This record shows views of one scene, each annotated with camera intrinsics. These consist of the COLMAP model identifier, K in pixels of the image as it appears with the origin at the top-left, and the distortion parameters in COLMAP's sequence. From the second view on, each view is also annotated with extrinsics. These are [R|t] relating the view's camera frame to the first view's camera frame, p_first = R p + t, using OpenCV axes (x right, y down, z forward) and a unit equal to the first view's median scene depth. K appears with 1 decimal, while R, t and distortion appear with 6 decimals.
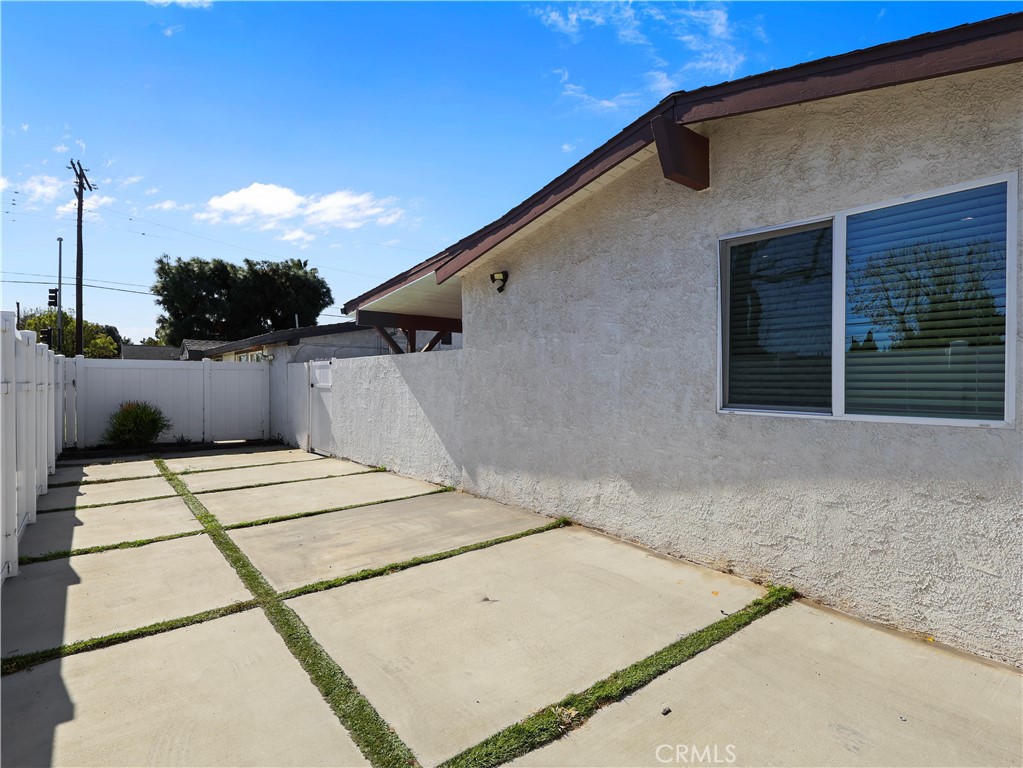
lens RADIAL K [[525.0, 0, 511.5], [0, 525.0, 384.0], [0, 0, 1]] dist [0.002986, 0.001088]
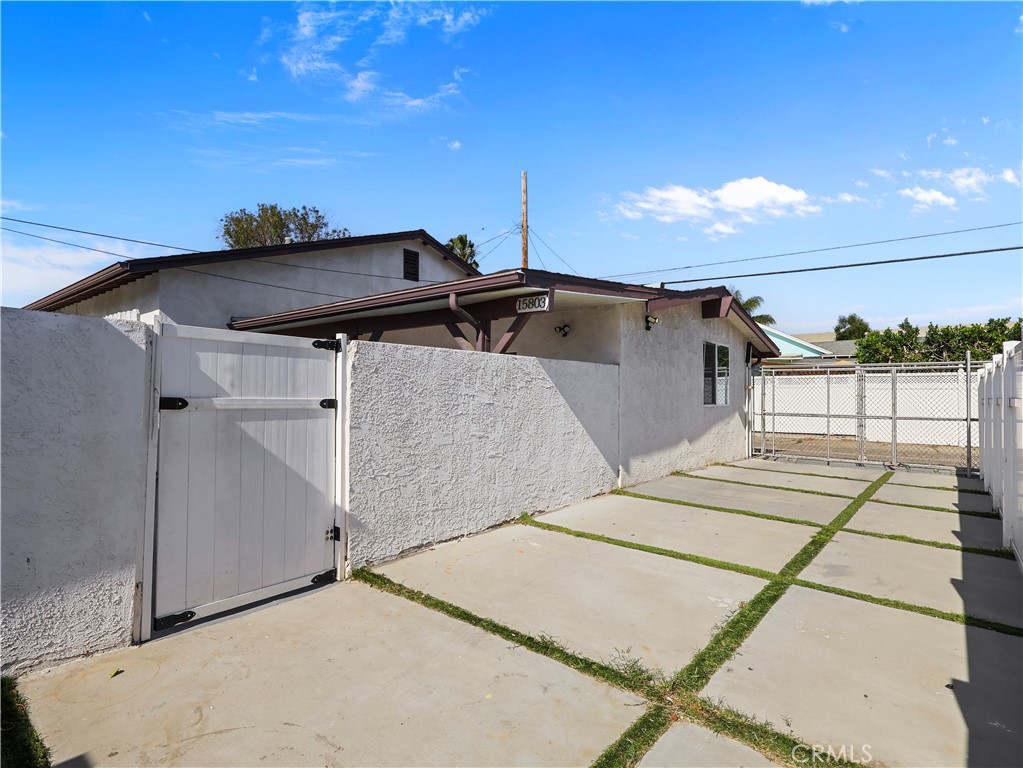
lens RADIAL K [[533.1, 0, 511.1], [0, 533.1, 385.7], [0, 0, 1]] dist [-0.000551, 0.000520]
pose [[-0.203488, 0.009368, 0.979033, -0.911324], [-0.006161, 0.999922, -0.010849, -0.006310], [-0.979058, -0.008239, -0.203415, 1.124983]]
